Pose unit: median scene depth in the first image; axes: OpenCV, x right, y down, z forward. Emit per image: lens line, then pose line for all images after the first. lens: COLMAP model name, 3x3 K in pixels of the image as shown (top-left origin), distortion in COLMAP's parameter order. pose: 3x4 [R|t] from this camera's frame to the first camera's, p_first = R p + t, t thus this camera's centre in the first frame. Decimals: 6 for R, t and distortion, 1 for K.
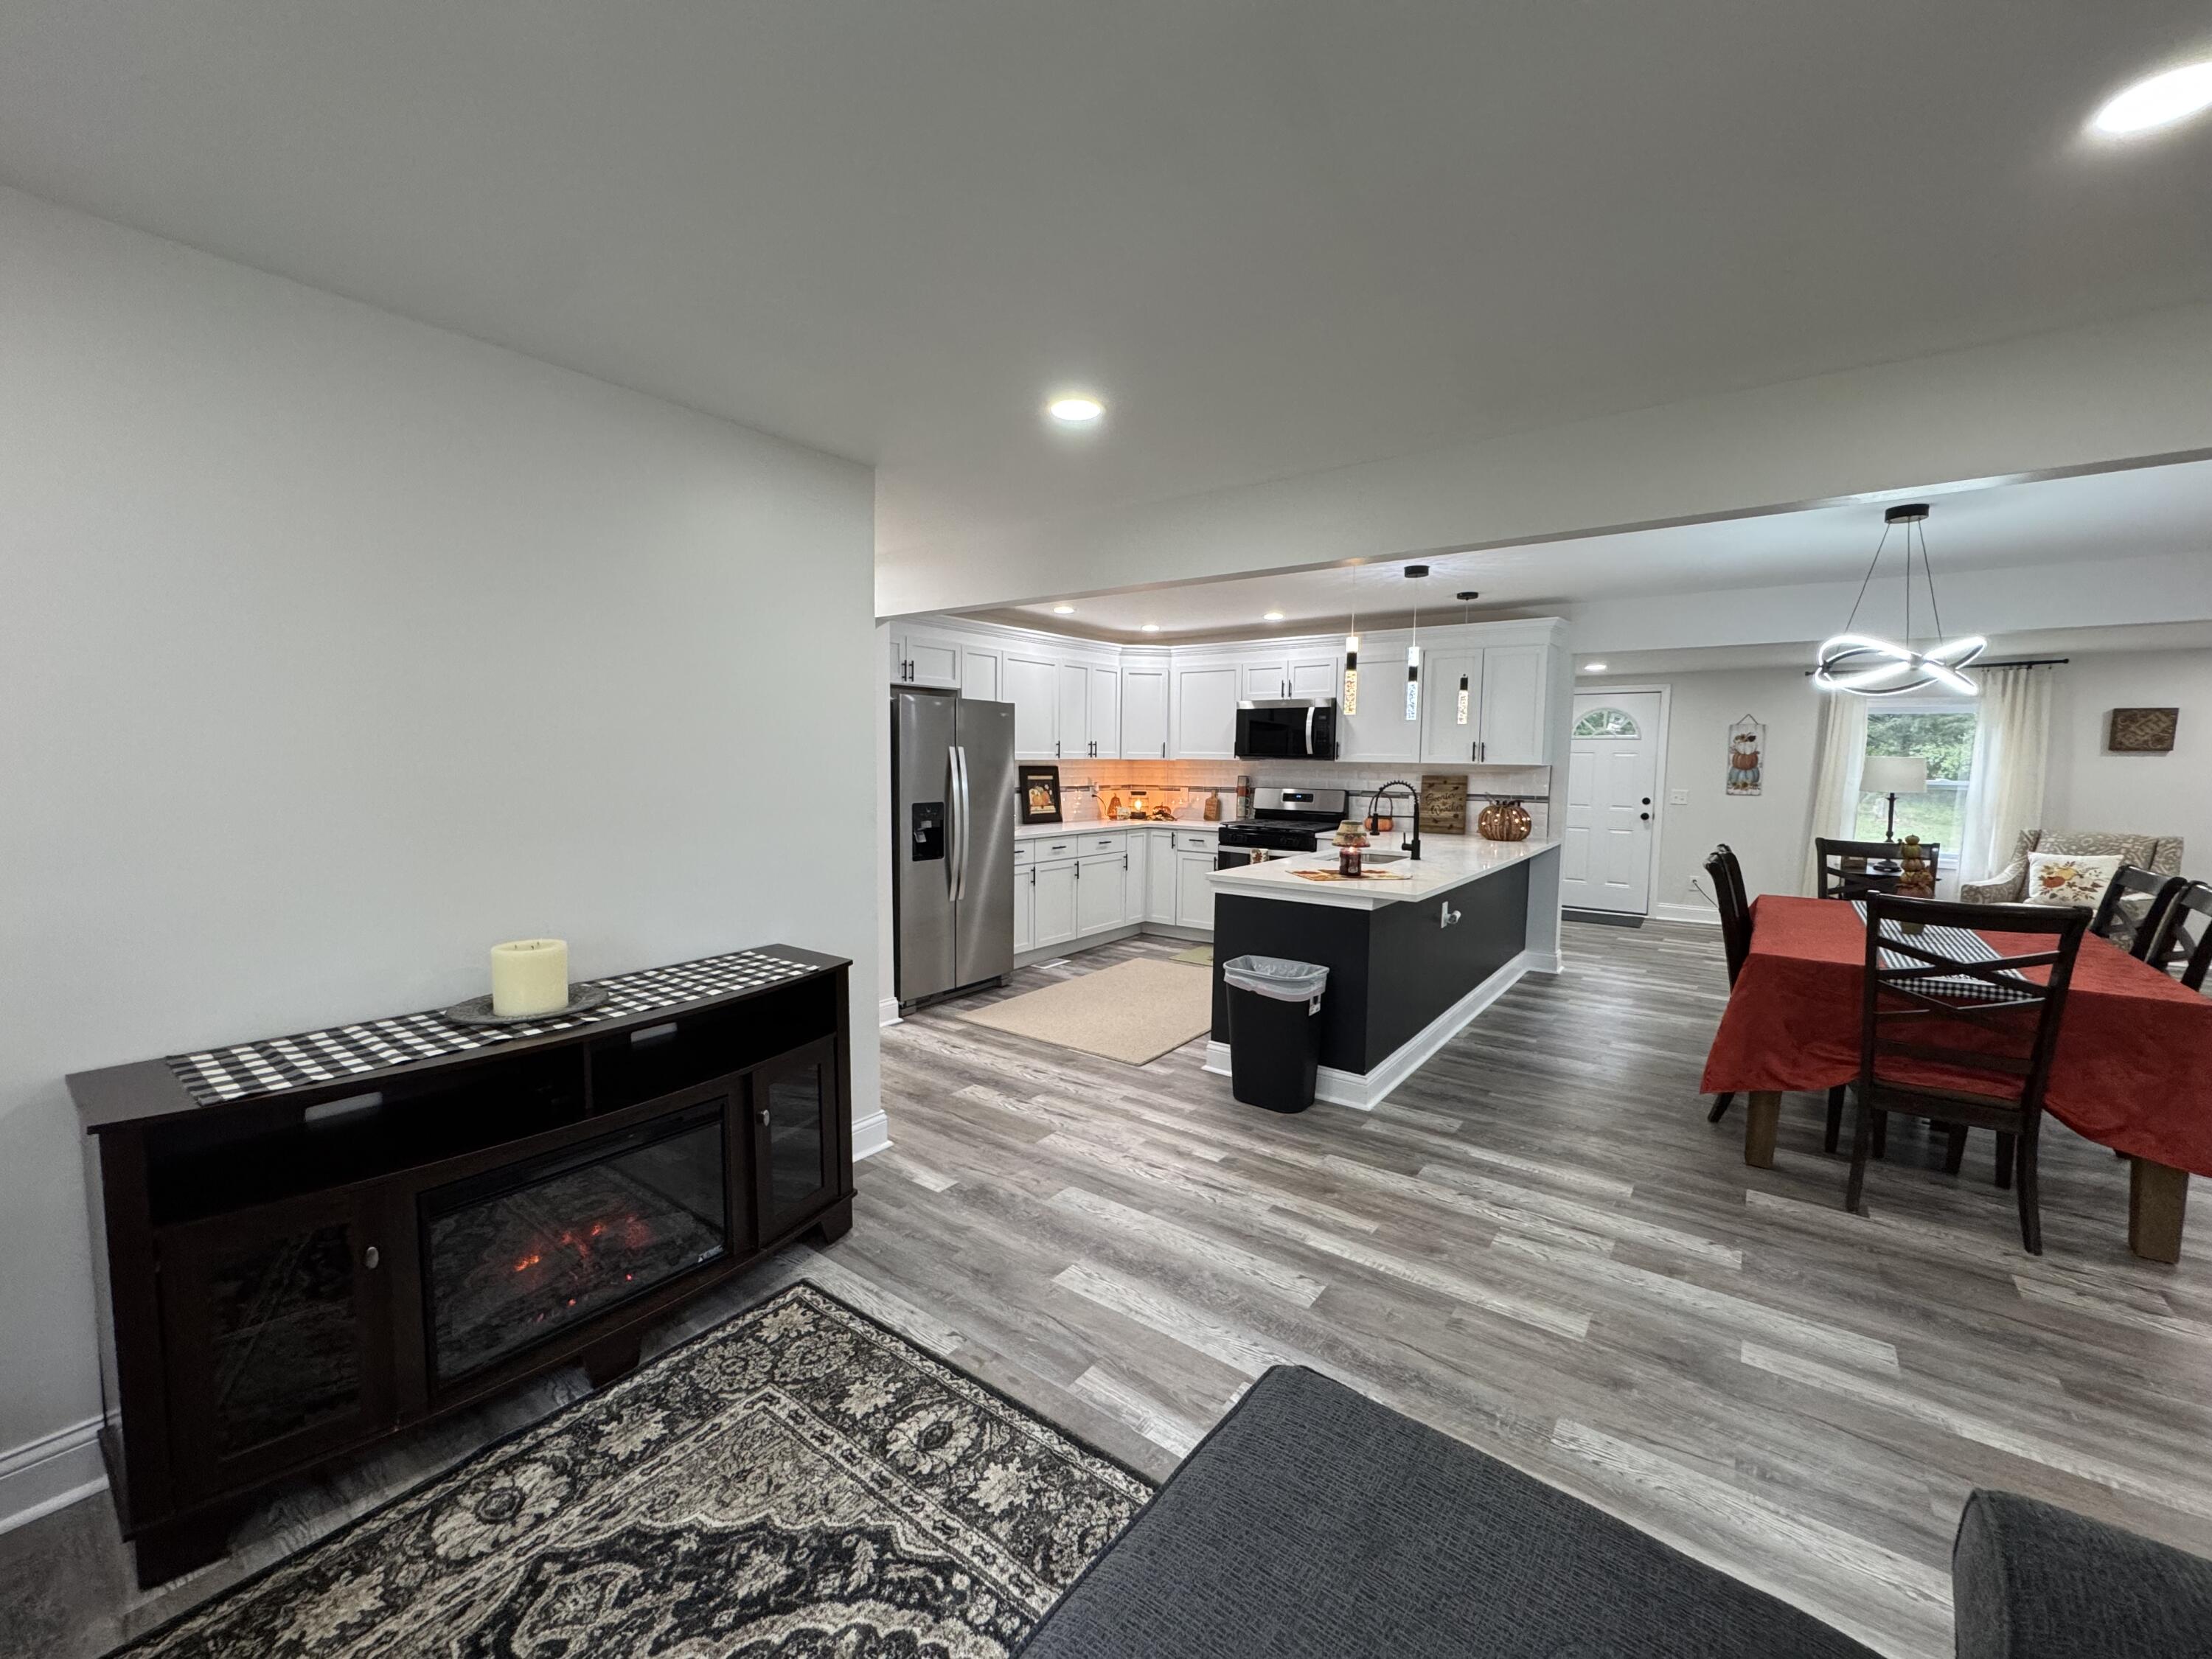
lens RADIAL K [[884.6, 0, 1105.2], [0, 884.6, 827.7], [0, 0, 1]] dist [-0.002094, 0.000158]
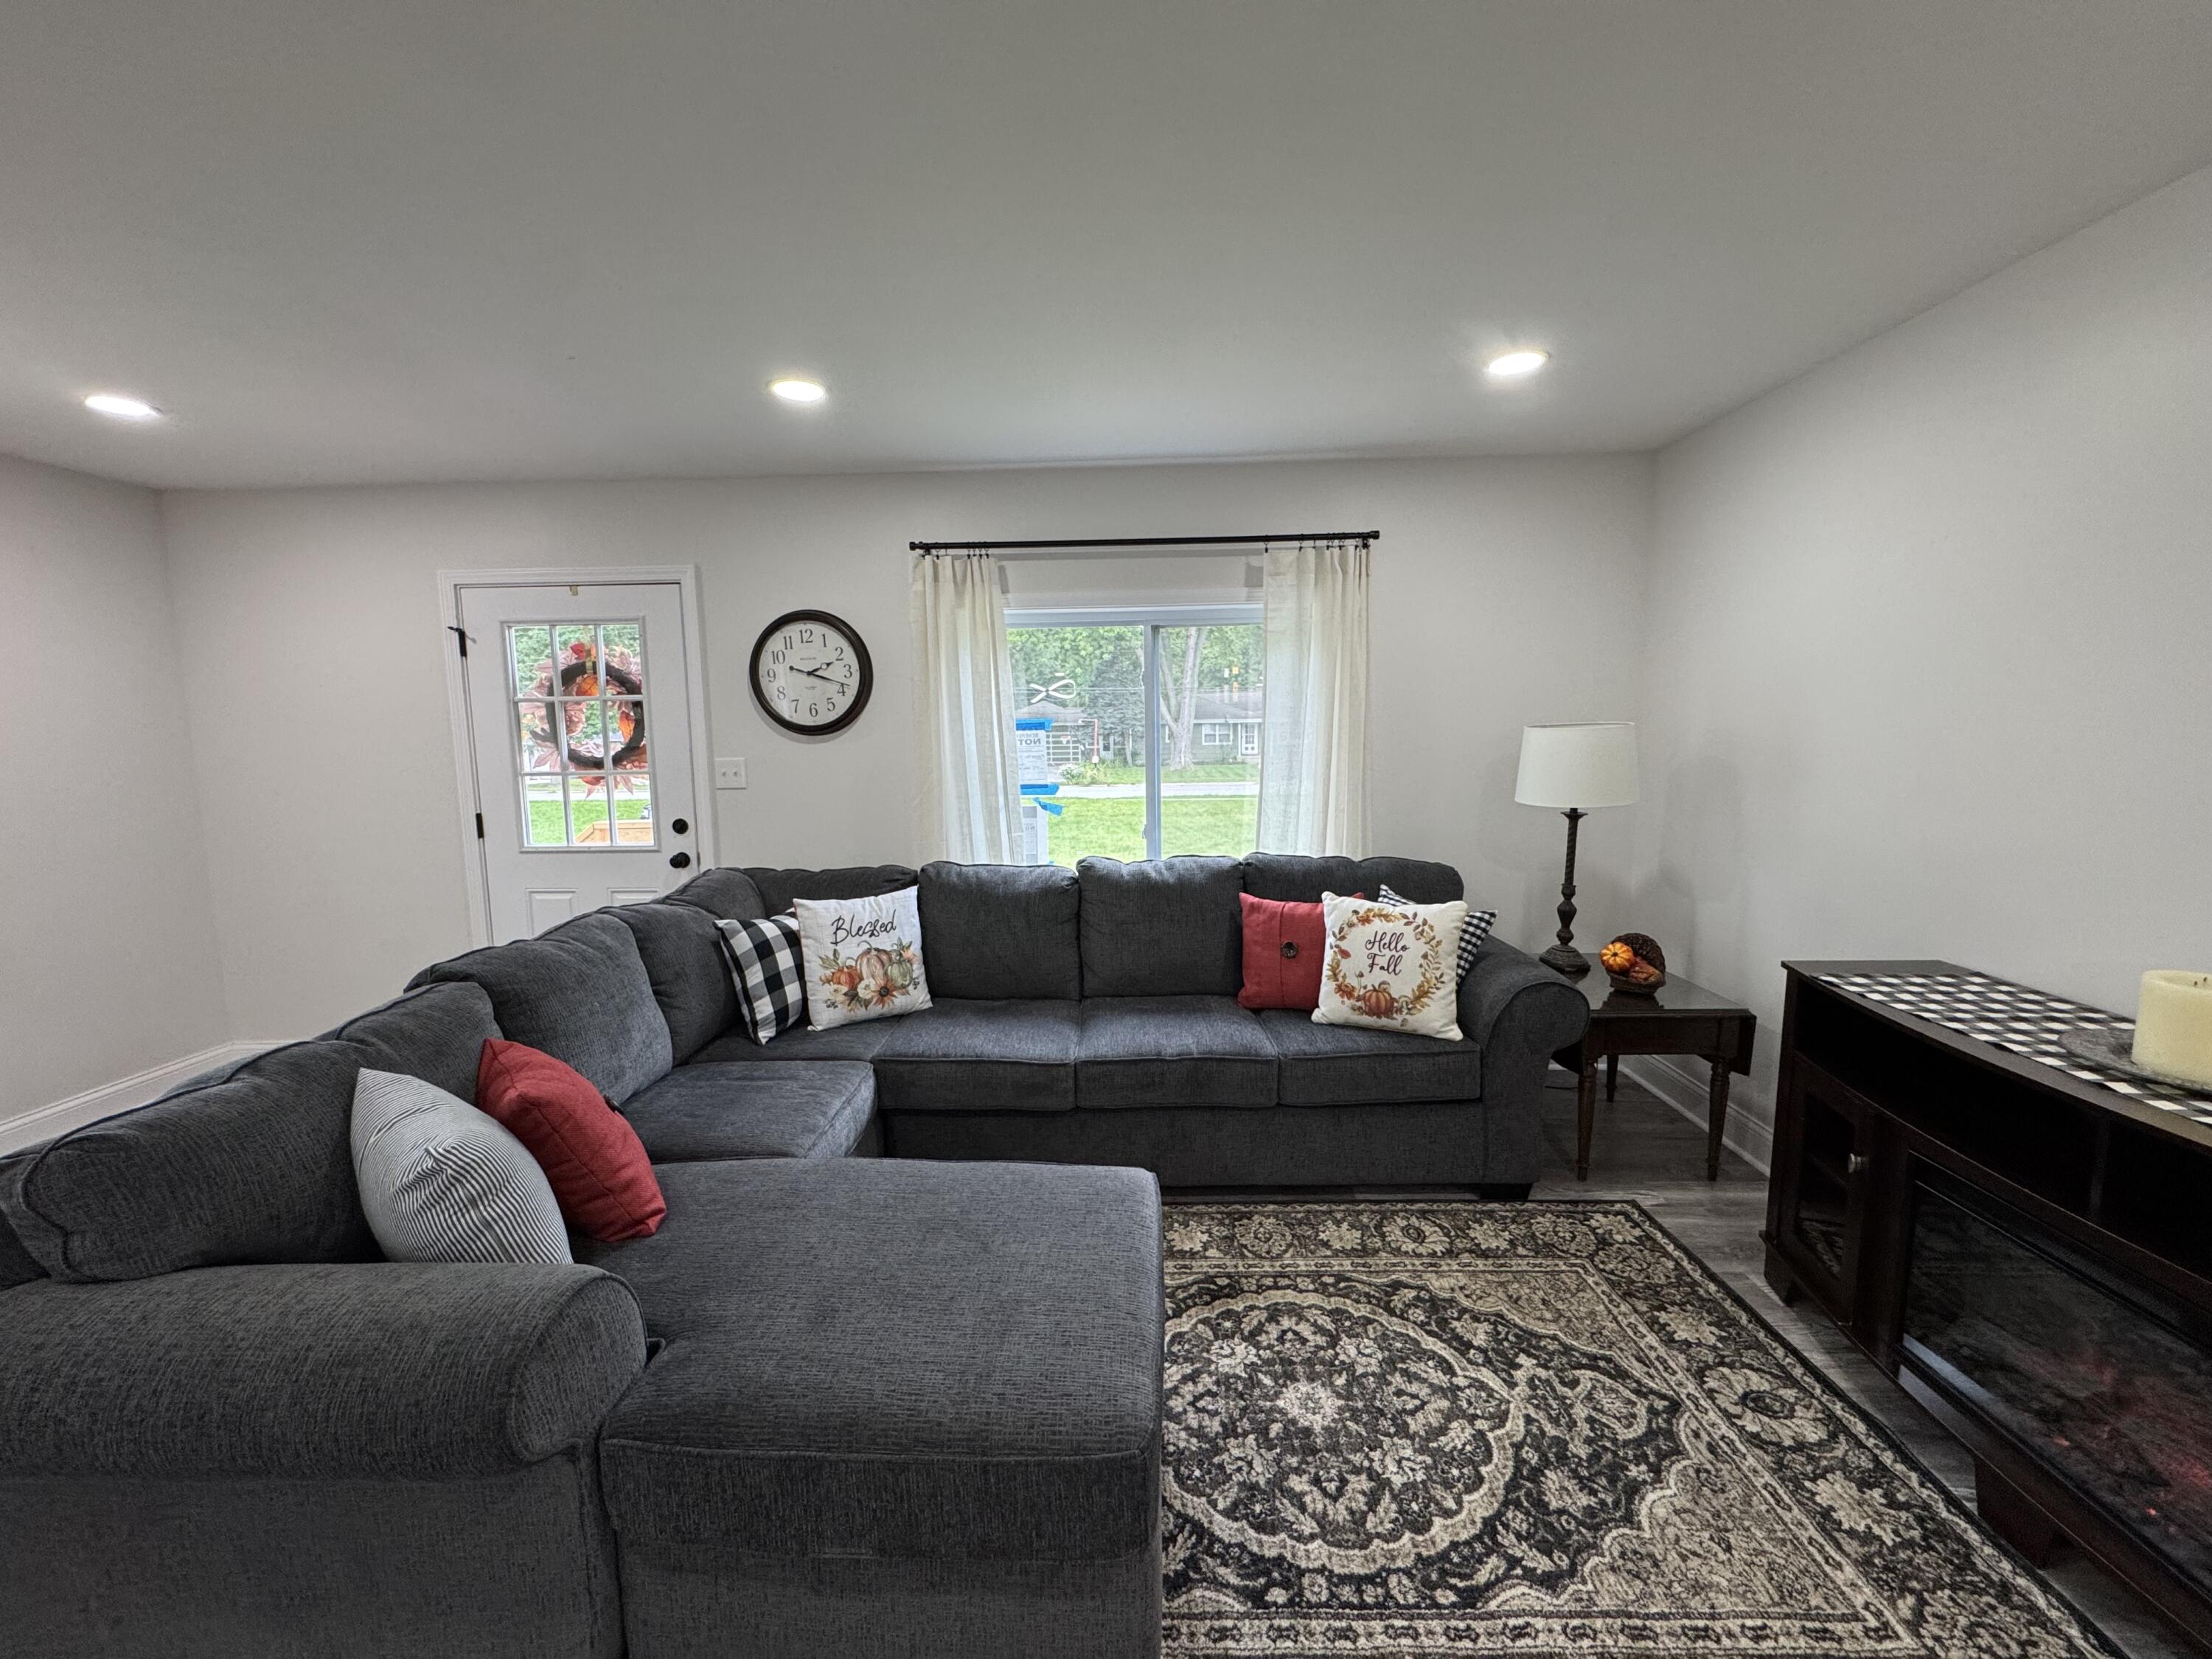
lens RADIAL K [[880.4, 0, 1108.5], [0, 880.4, 827.1], [0, 0, 1]] dist [-0.002272, -0.000265]
pose [[-0.814235, 0.070345, -0.576257, 0.151655], [-0.039486, 0.983622, 0.175867, -0.025534], [0.579190, 0.165951, -0.798122, 0.349122]]
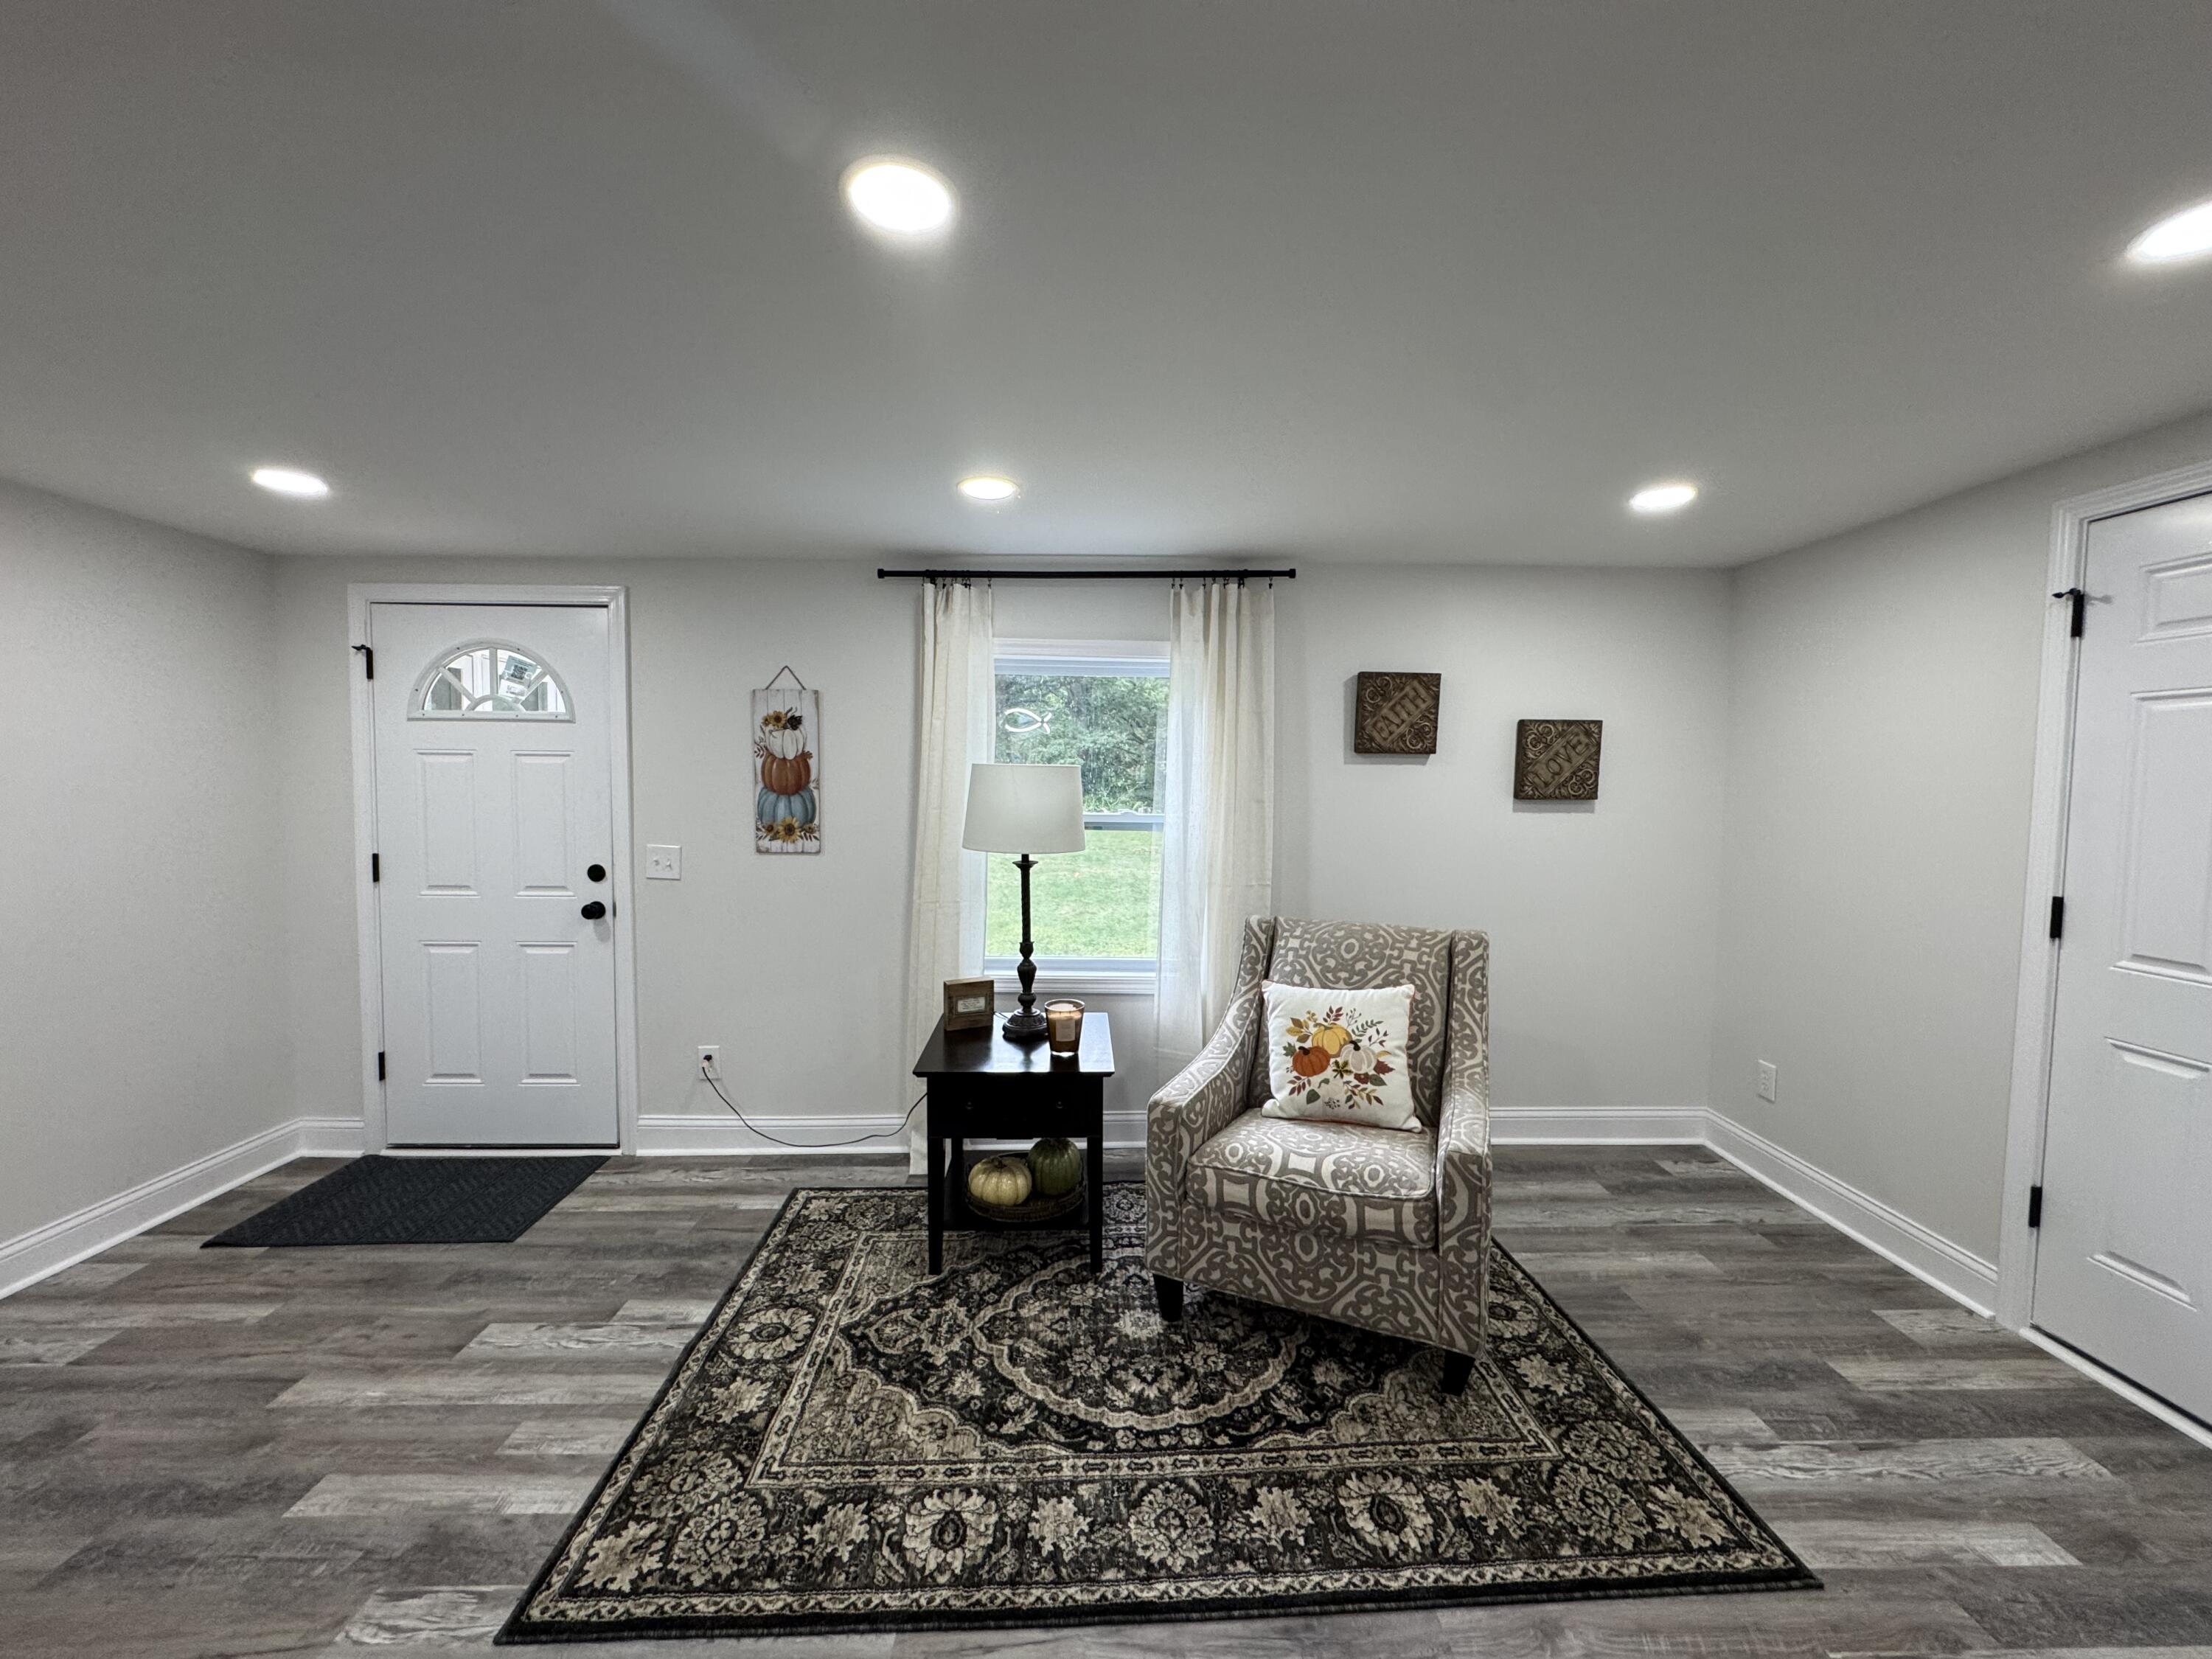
lens RADIAL K [[884.6, 0, 1105.2], [0, 884.6, 827.7], [0, 0, 1]] dist [-0.002094, 0.000158]
pose [[0.785188, -0.038712, 0.618046, 0.711330], [0.048490, 0.998823, 0.000959, -0.052051], [-0.617356, 0.029216, 0.786141, 0.696272]]
